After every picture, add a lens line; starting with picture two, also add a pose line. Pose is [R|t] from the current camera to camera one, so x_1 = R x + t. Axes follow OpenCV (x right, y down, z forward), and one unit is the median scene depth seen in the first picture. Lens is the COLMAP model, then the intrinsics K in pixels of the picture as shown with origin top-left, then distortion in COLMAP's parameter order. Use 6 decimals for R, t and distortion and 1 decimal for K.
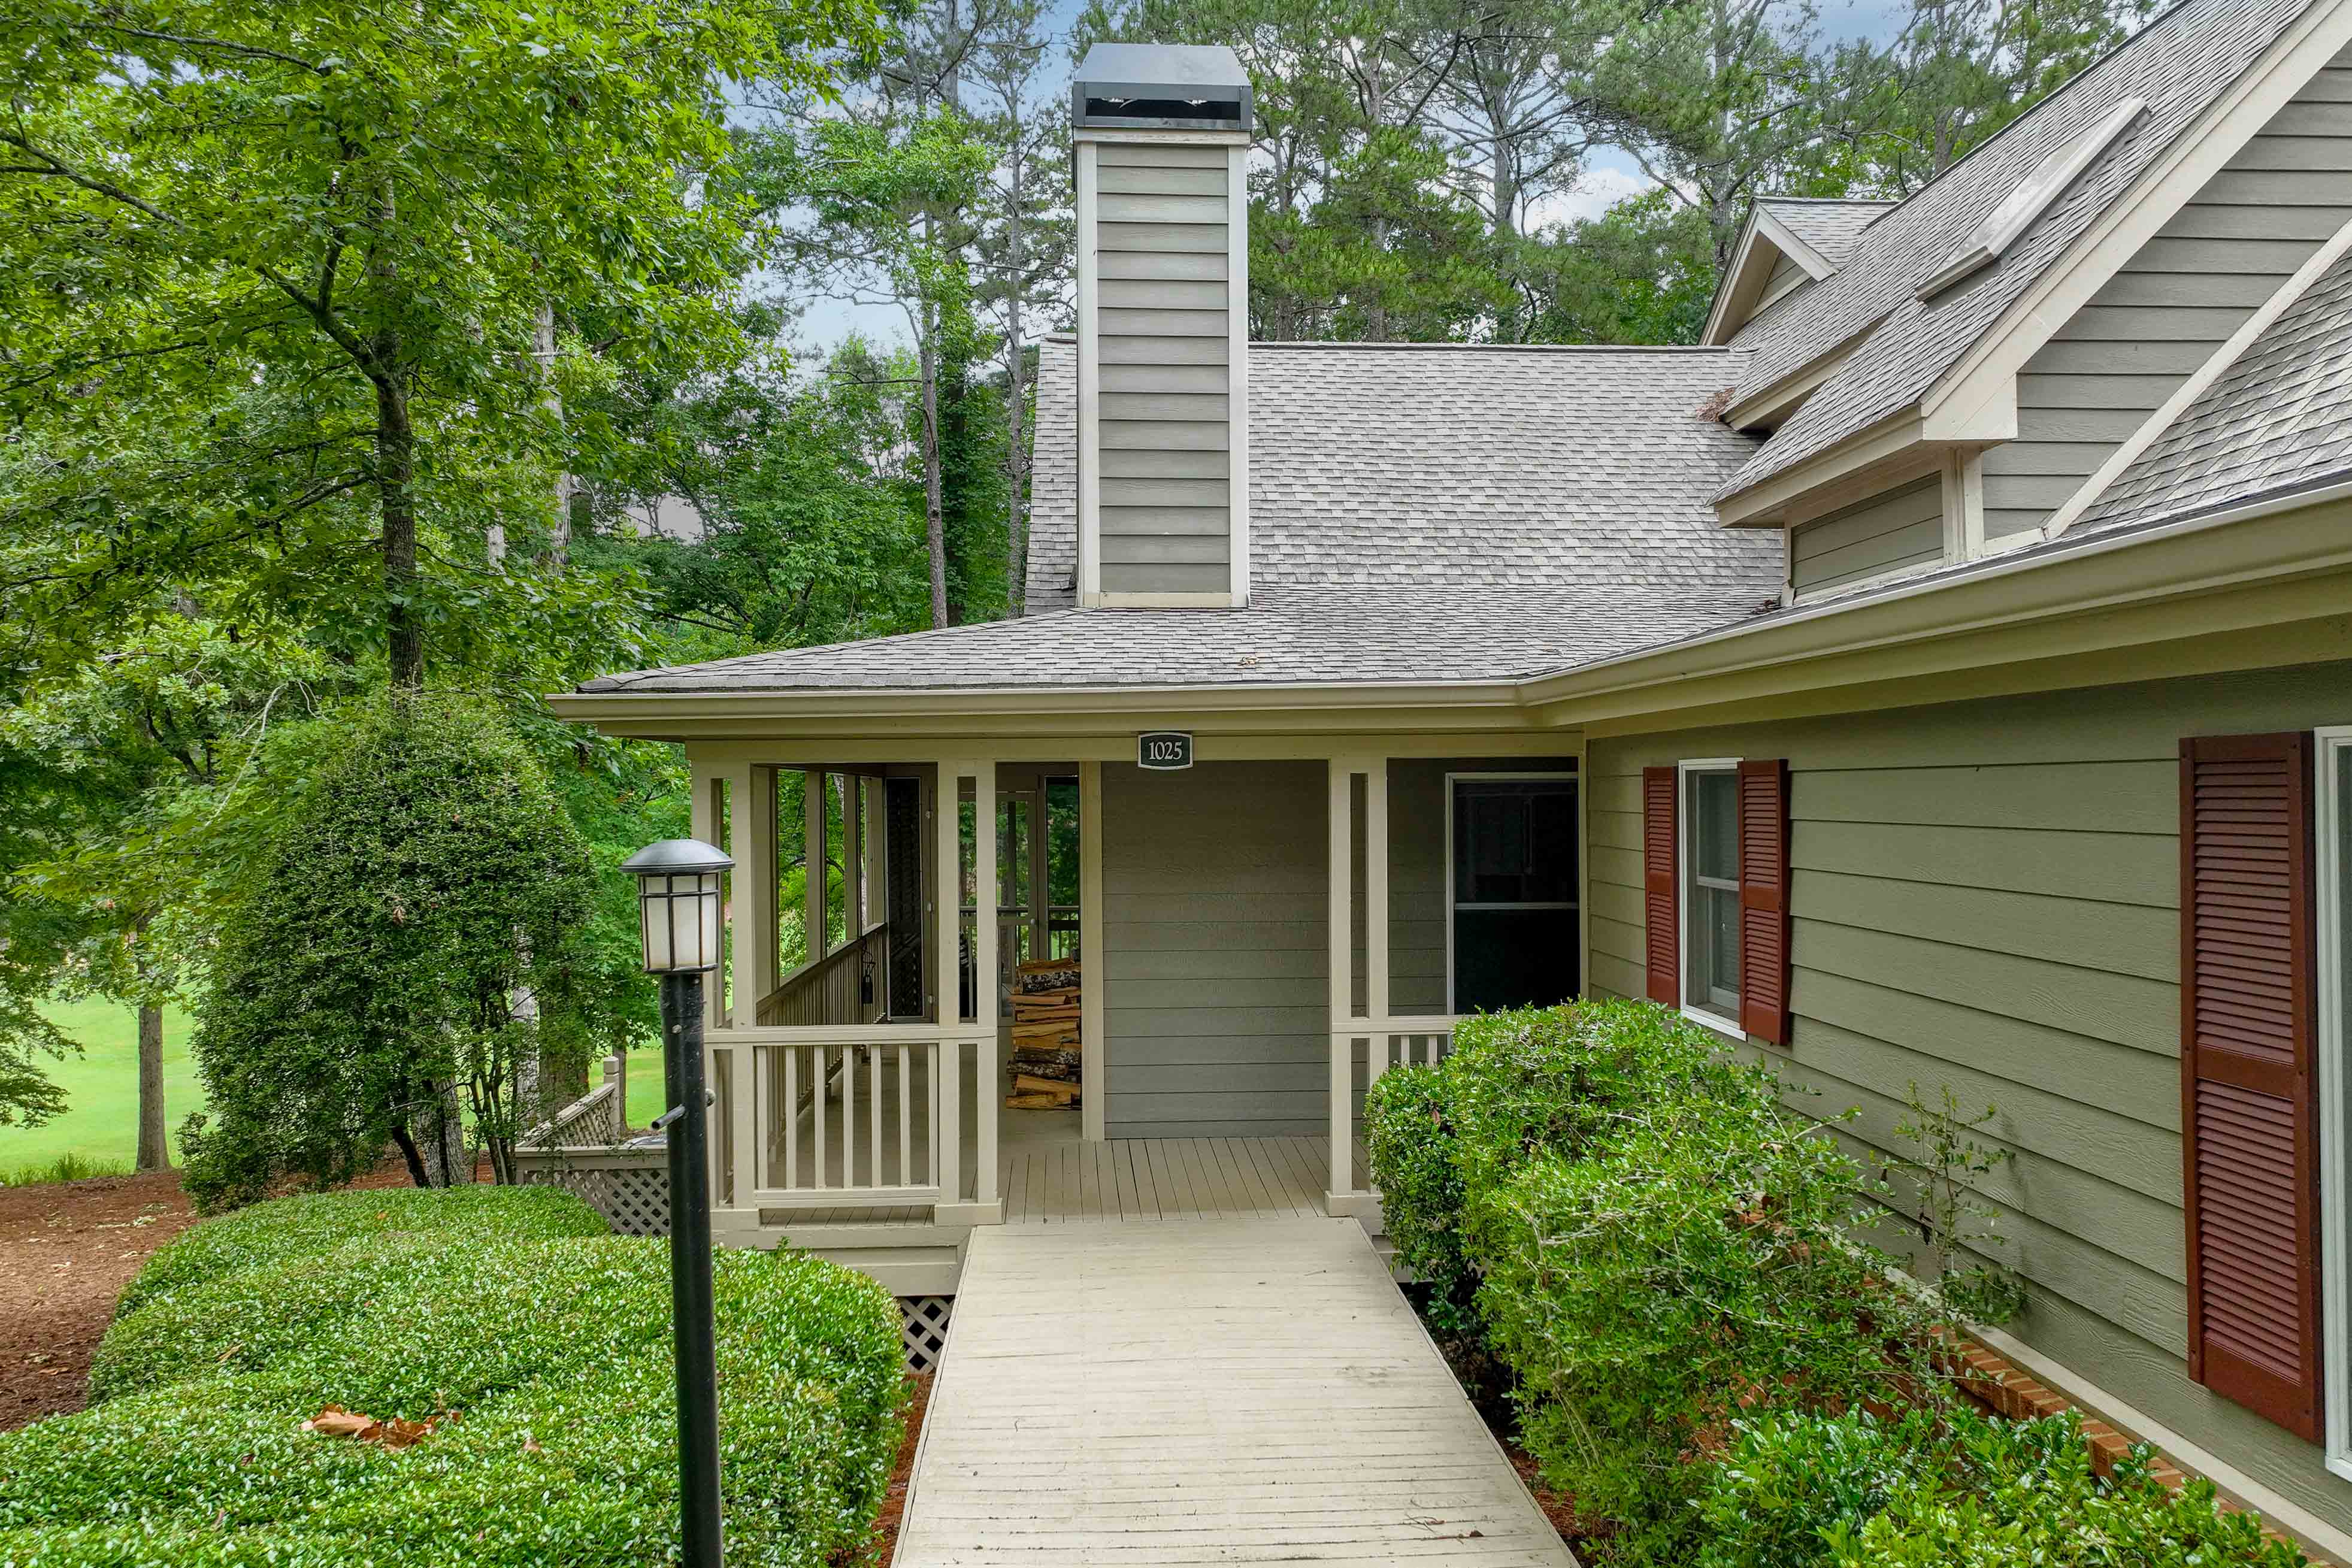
lens RADIAL K [[1652.3, 0, 1194.1], [0, 1652.3, 782.8], [0, 0, 1]] dist [0.003104, 0.013101]
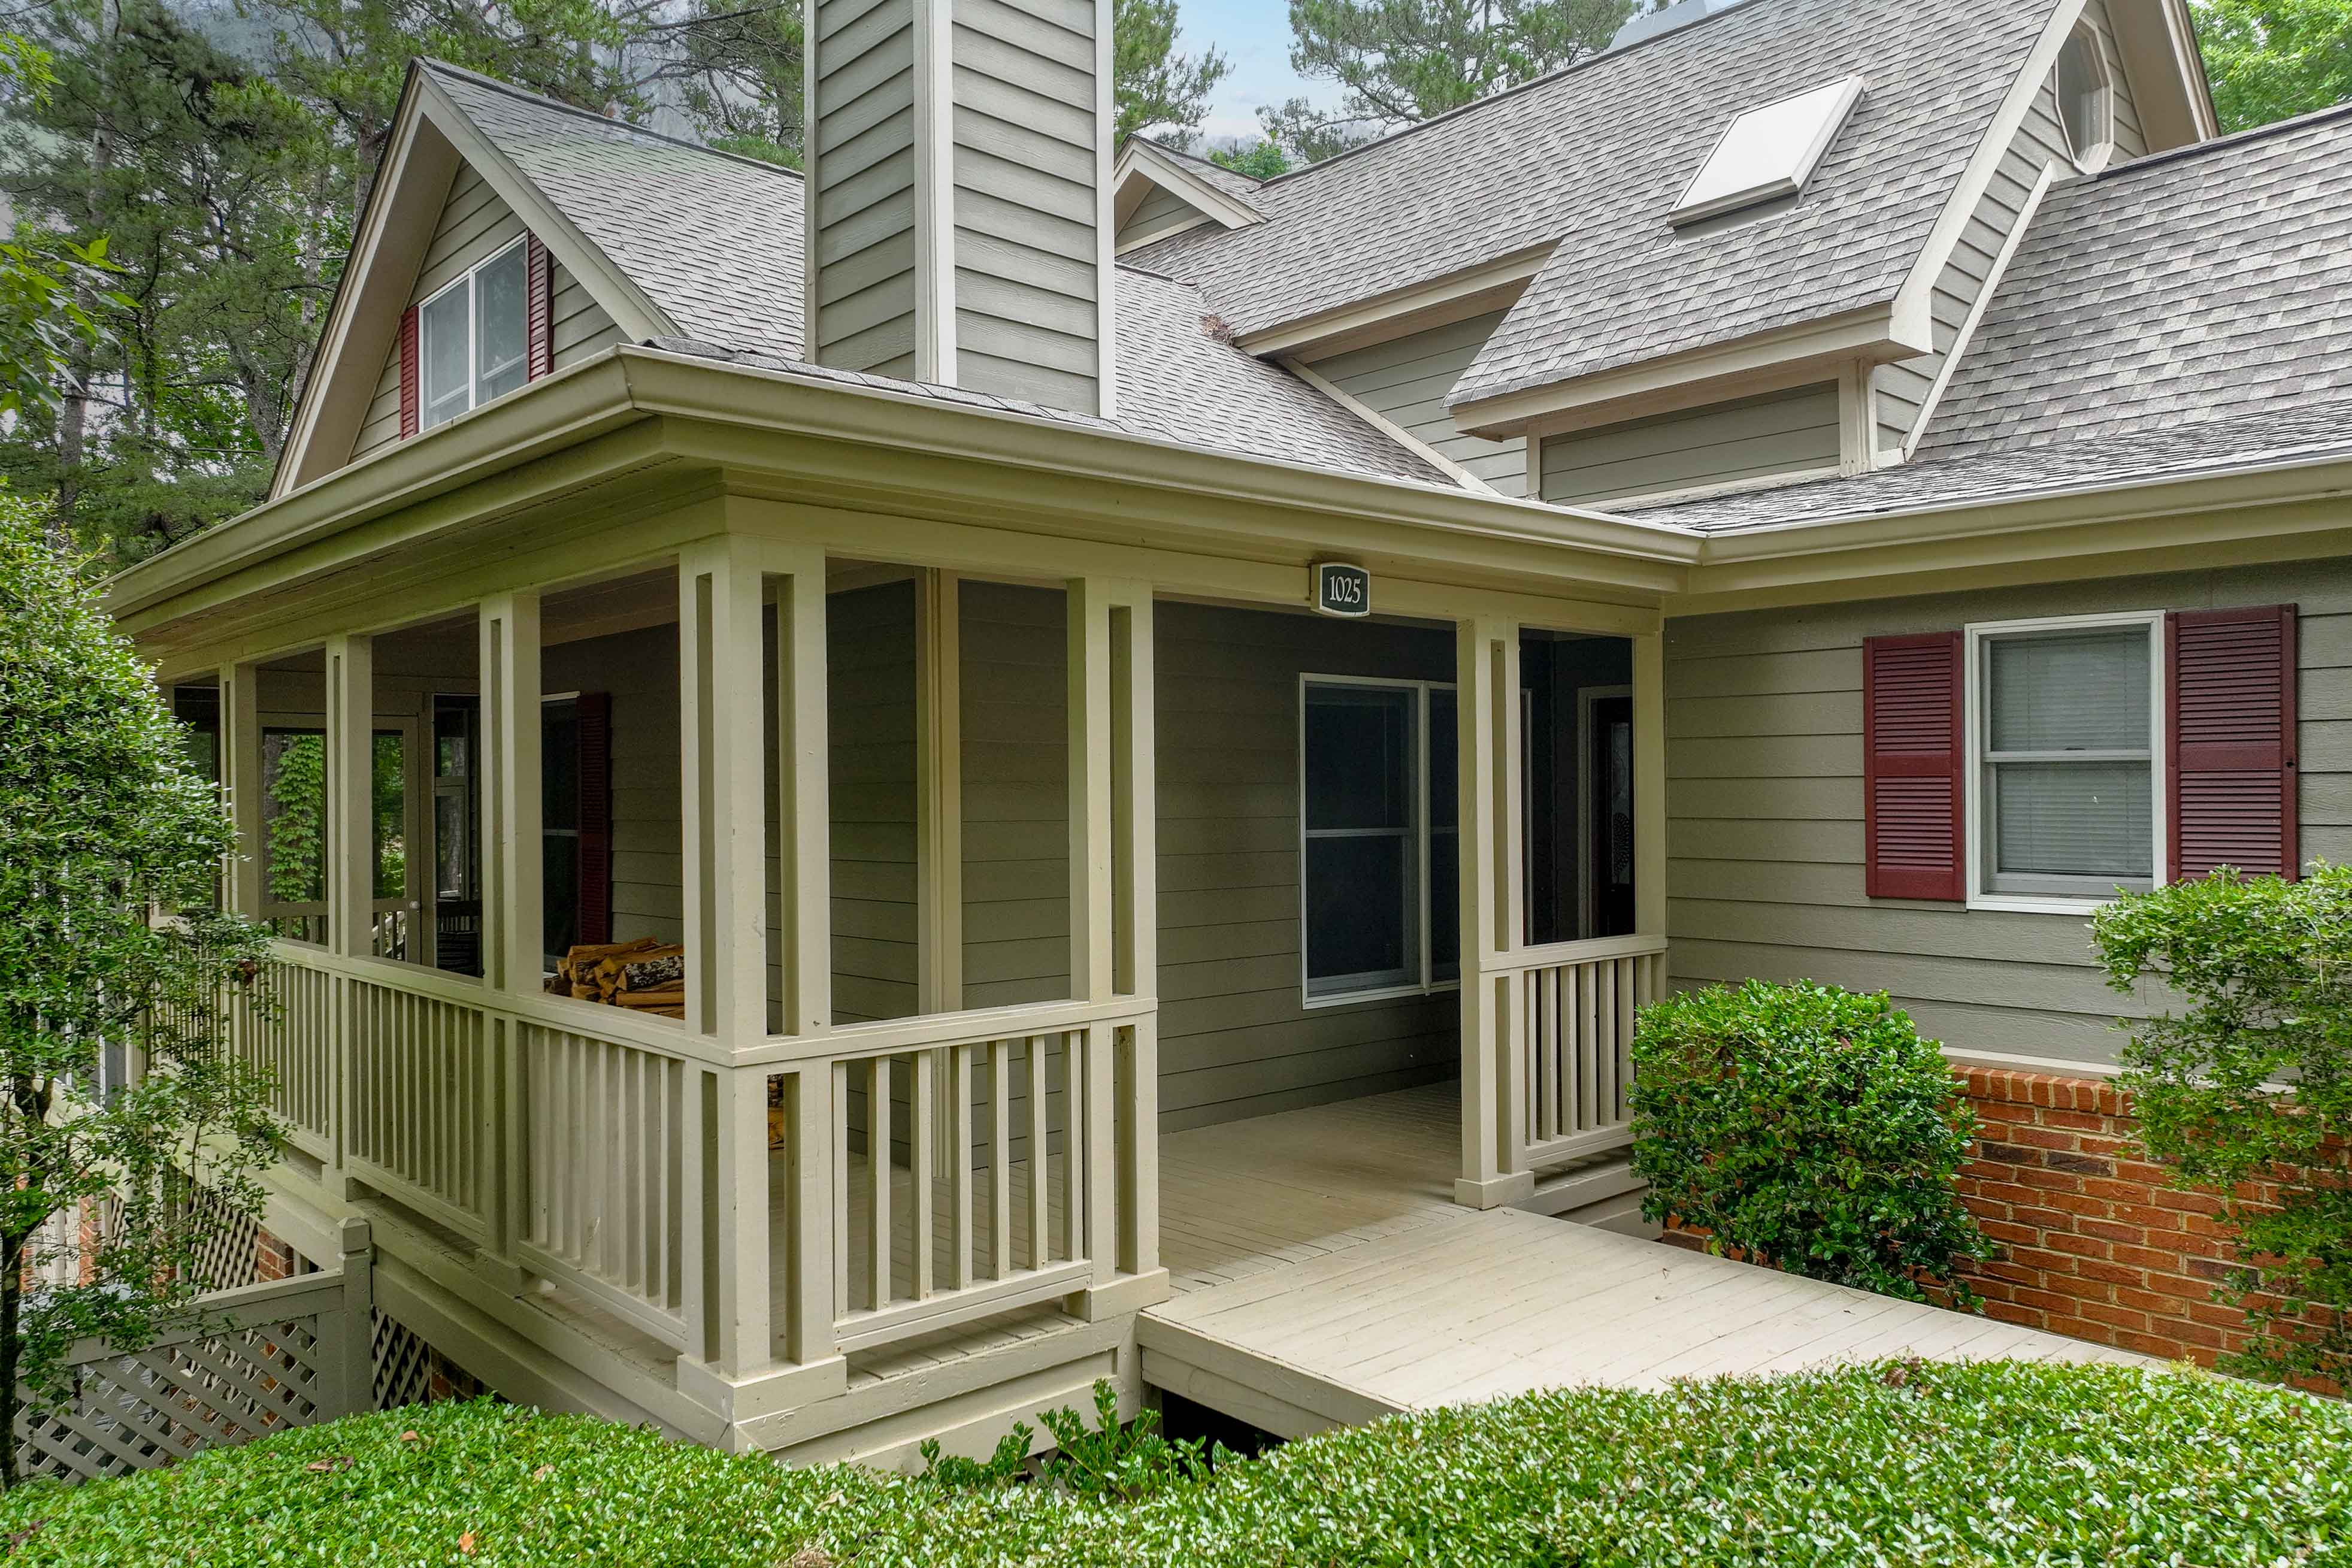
lens RADIAL K [[1652.3, 0, 1177.7], [0, 1652.3, 794.4], [0, 0, 1]] dist [0.003104, 0.013101]
pose [[0.776036, 0.002412, 0.630684, -0.521974], [-0.001730, 0.999997, -0.001696, 0.069866], [-0.630686, 0.000225, 0.776038, 0.493651]]
